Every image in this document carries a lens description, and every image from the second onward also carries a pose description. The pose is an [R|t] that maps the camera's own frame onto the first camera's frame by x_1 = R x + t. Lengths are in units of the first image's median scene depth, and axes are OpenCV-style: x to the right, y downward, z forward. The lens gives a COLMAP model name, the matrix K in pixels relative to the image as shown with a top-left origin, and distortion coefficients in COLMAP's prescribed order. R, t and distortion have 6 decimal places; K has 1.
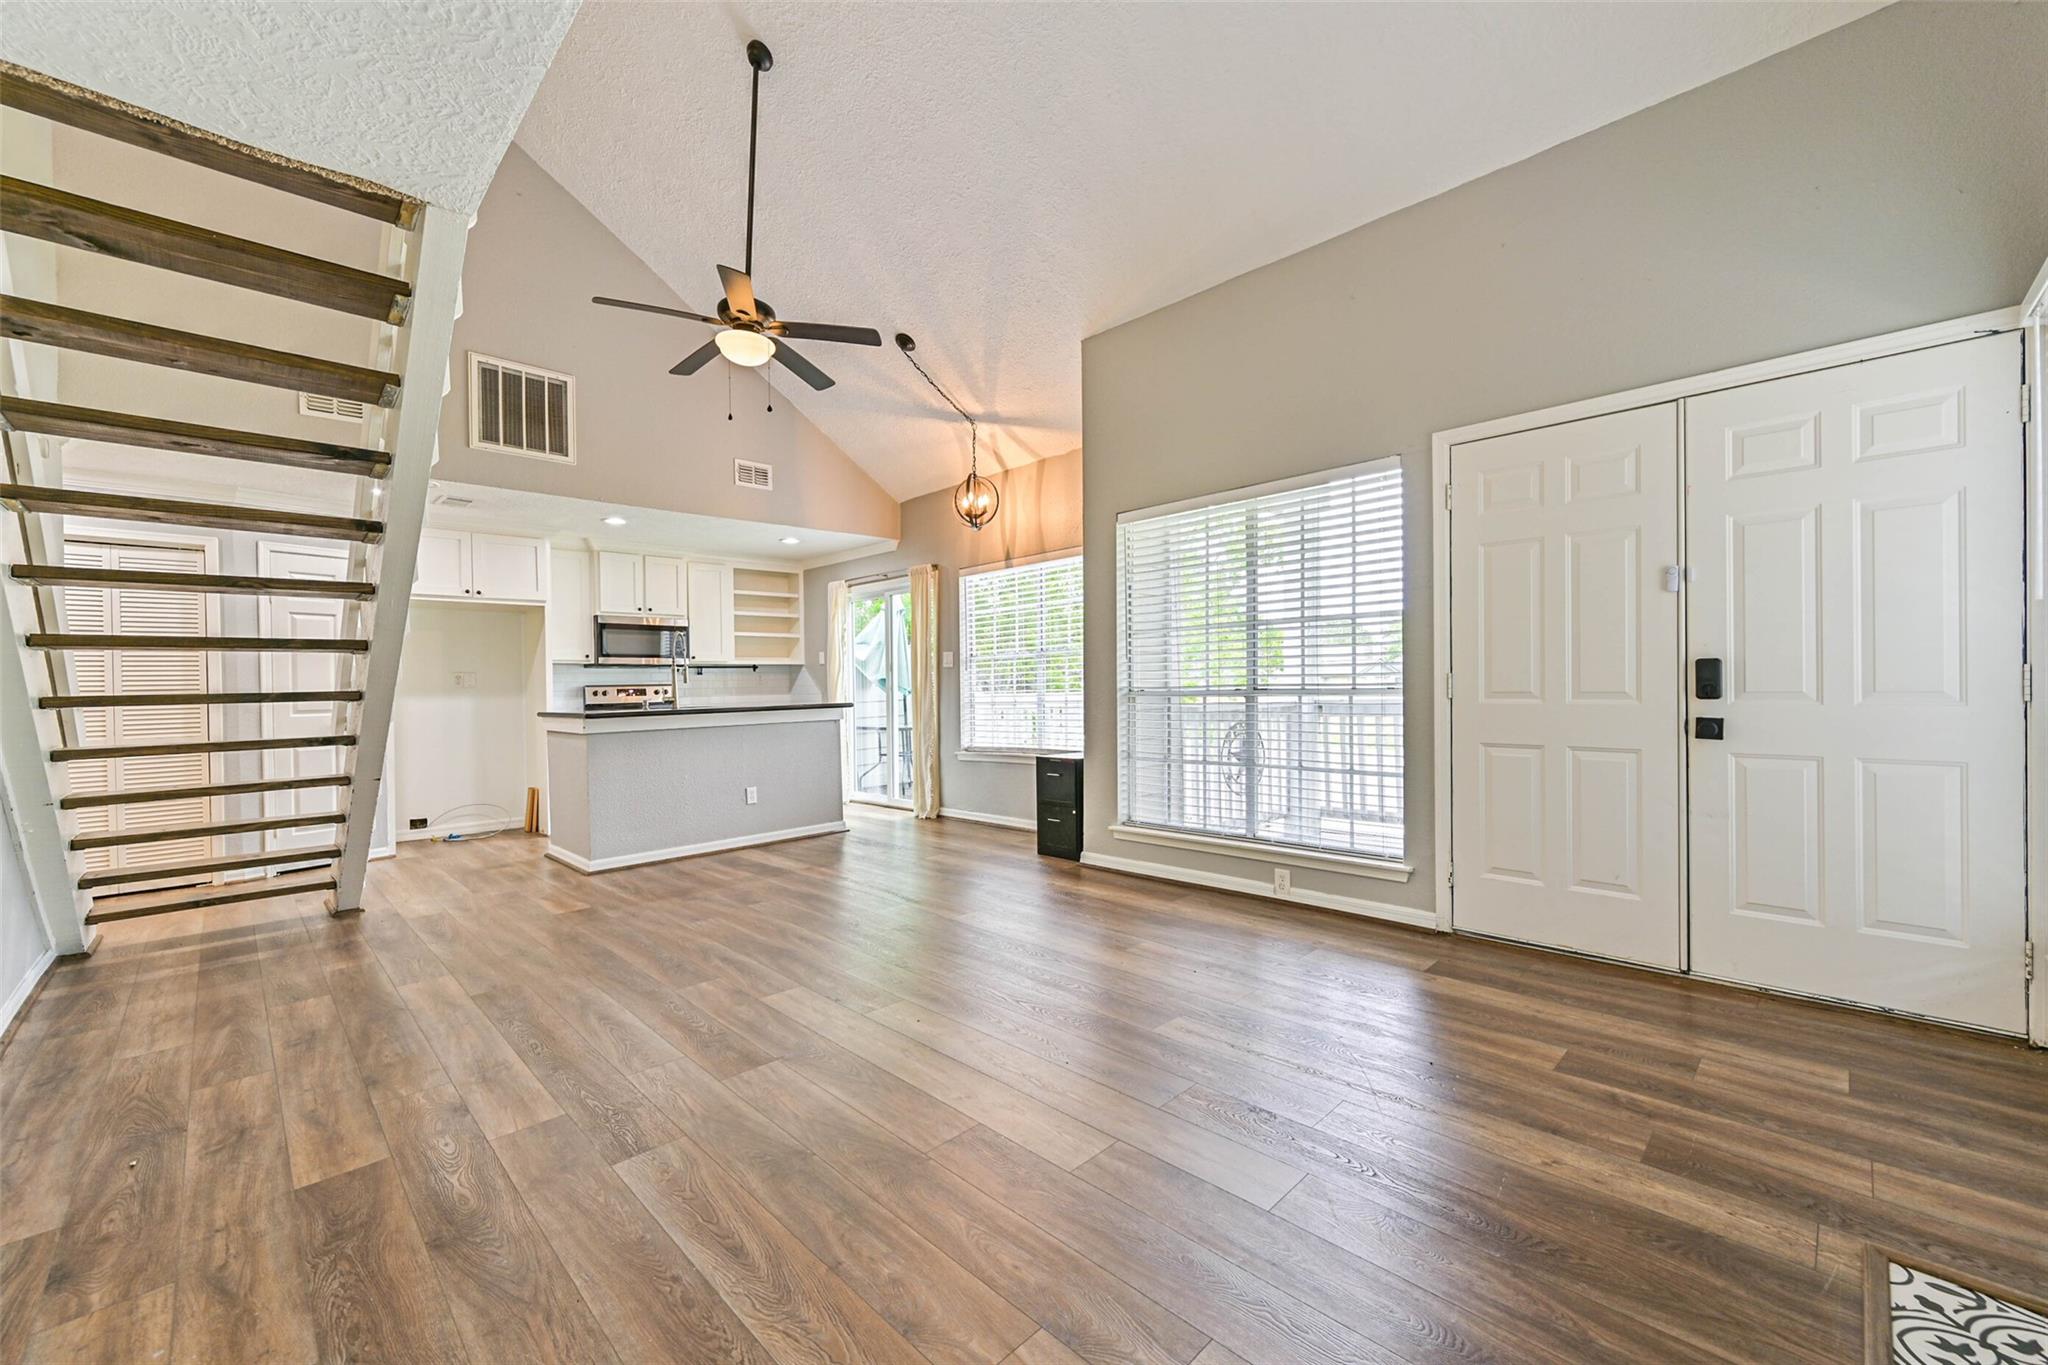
lens RADIAL K [[818.4, 0, 1034.4], [0, 818.4, 688.5], [0, 0, 1]] dist [-0.001549, 0.000690]
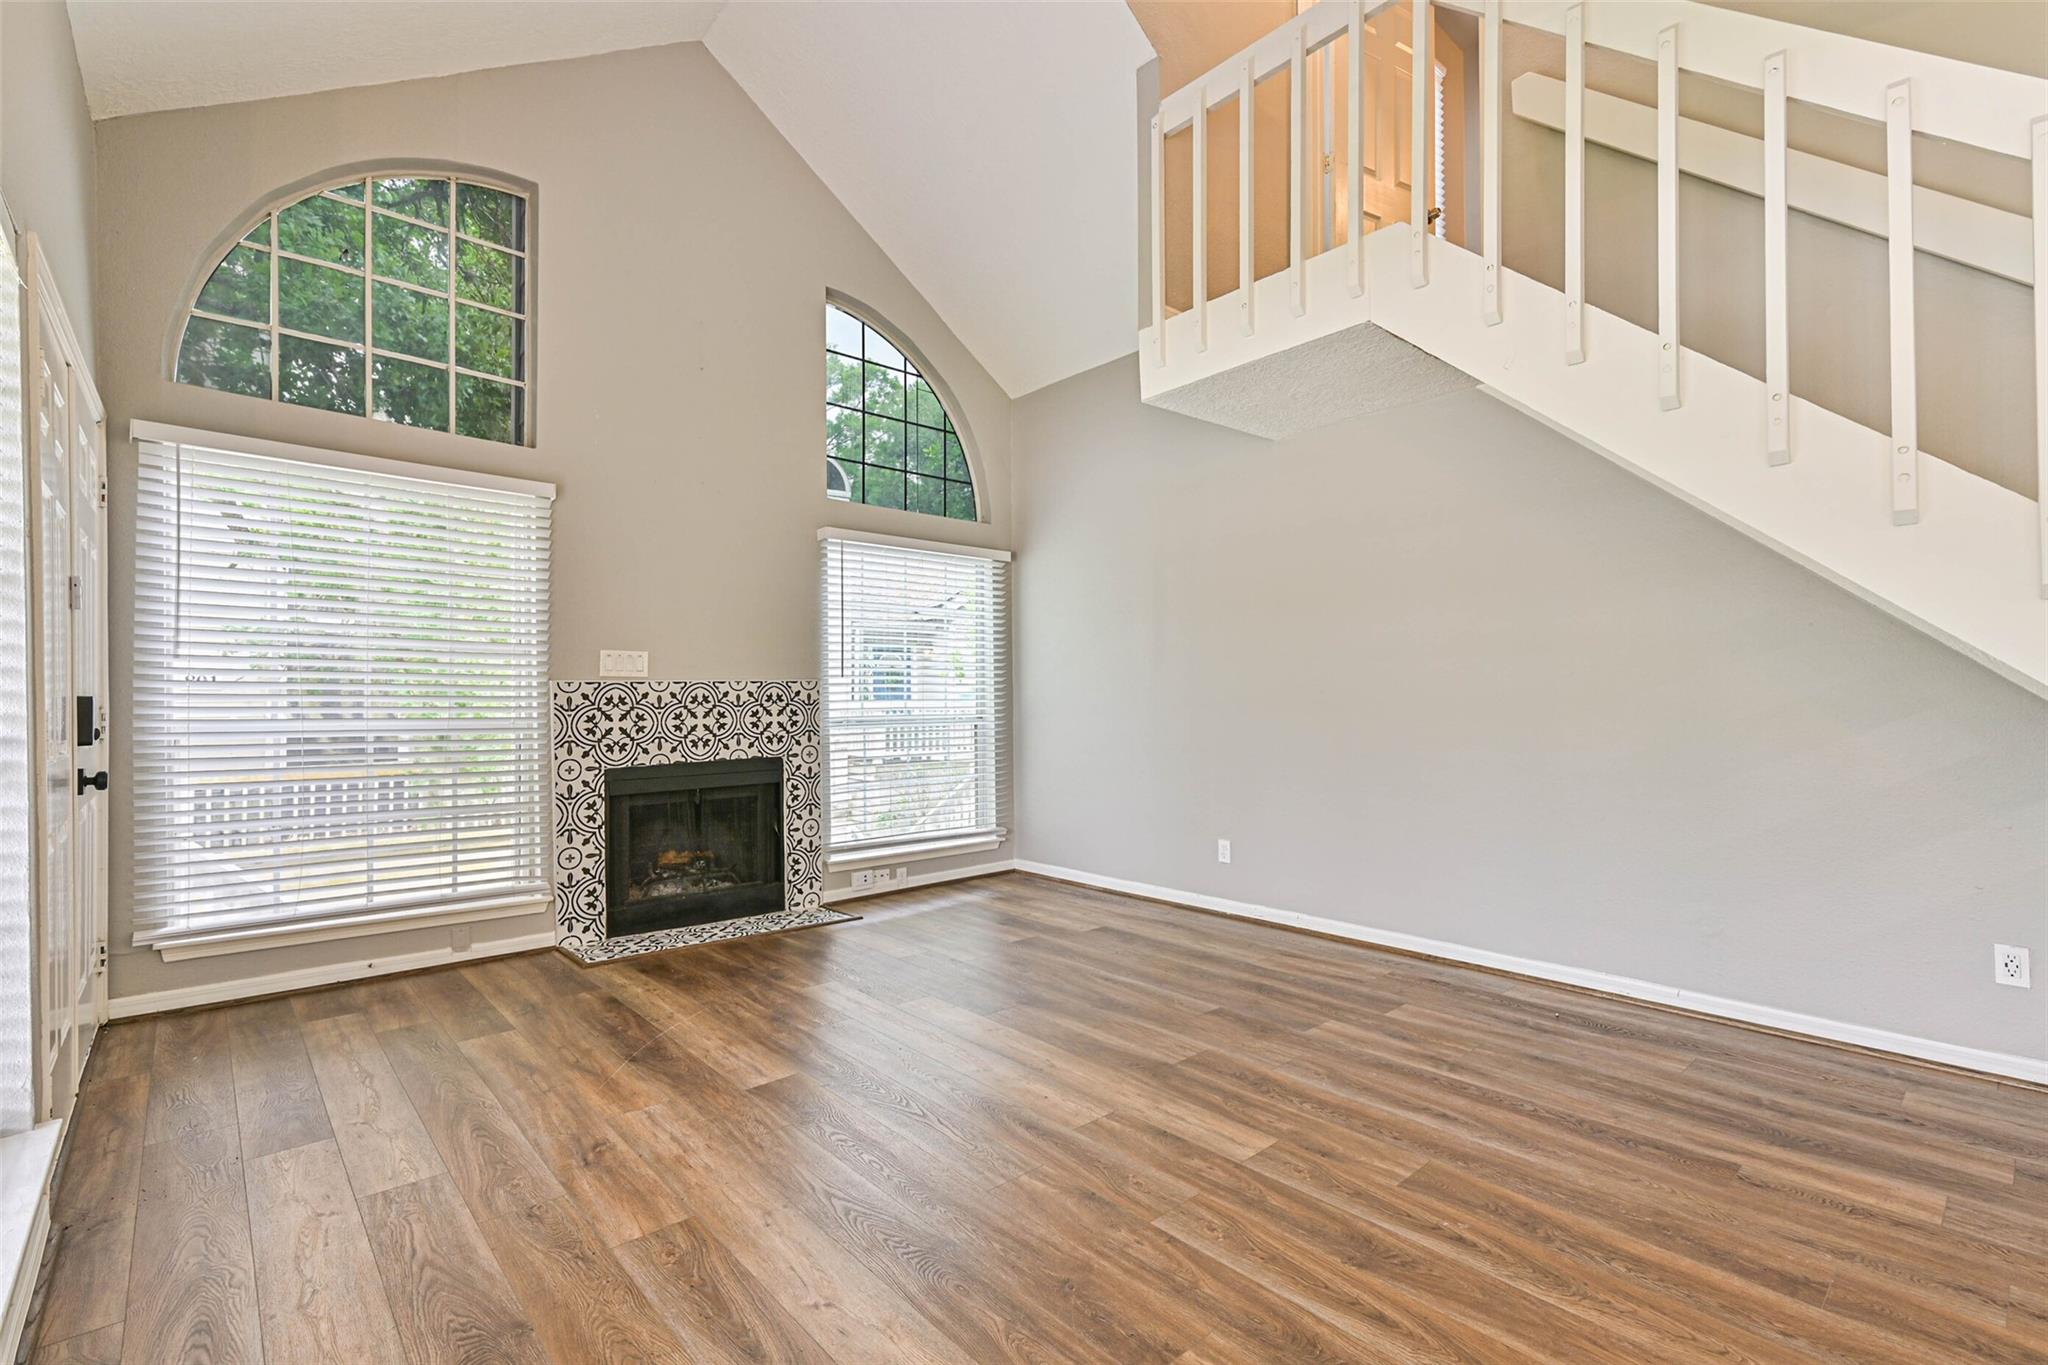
lens RADIAL K [[908.4, 0, 1029.9], [0, 908.4, 682.1], [0, 0, 1]] dist [0.024569, -0.006030]
pose [[-0.998507, 0.024366, 0.048882, -0.077198], [0.024188, 0.999698, -0.004237, -0.010546], [-0.048971, -0.003048, -0.998796, 0.833790]]
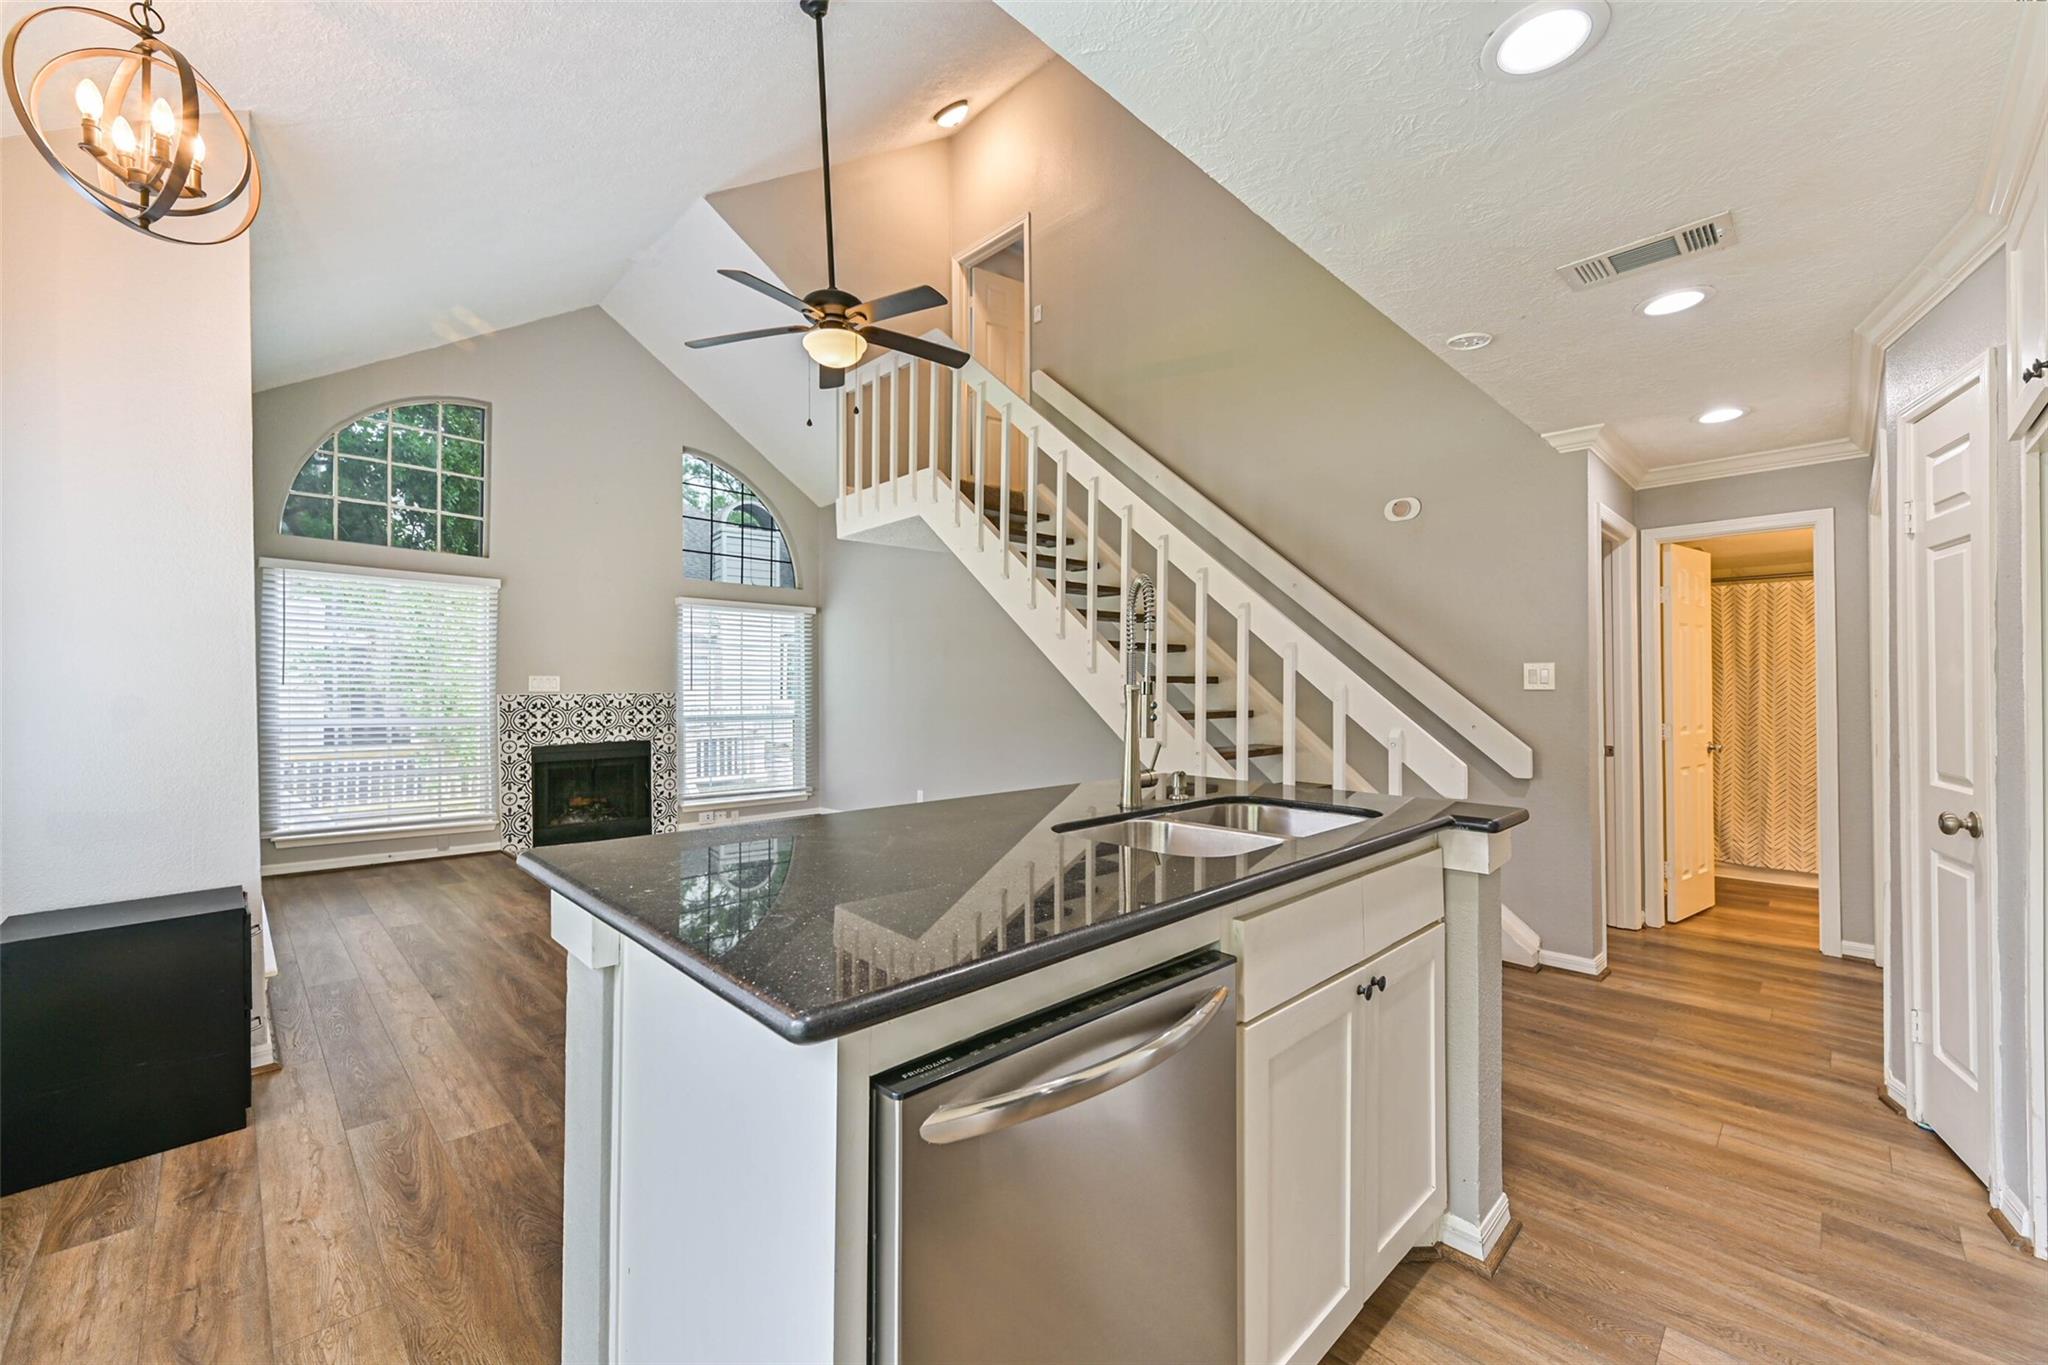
lens RADIAL K [[804.5, 0, 1024.0], [0, 804.5, 682.5], [0, 0, 1]] dist [0.001832, 0.000348]
pose [[-0.999803, 0.019674, 0.002708, -0.342106], [0.019677, 0.999806, 0.001096, -0.025400], [-0.002686, 0.001149, -0.999996, 1.170296]]
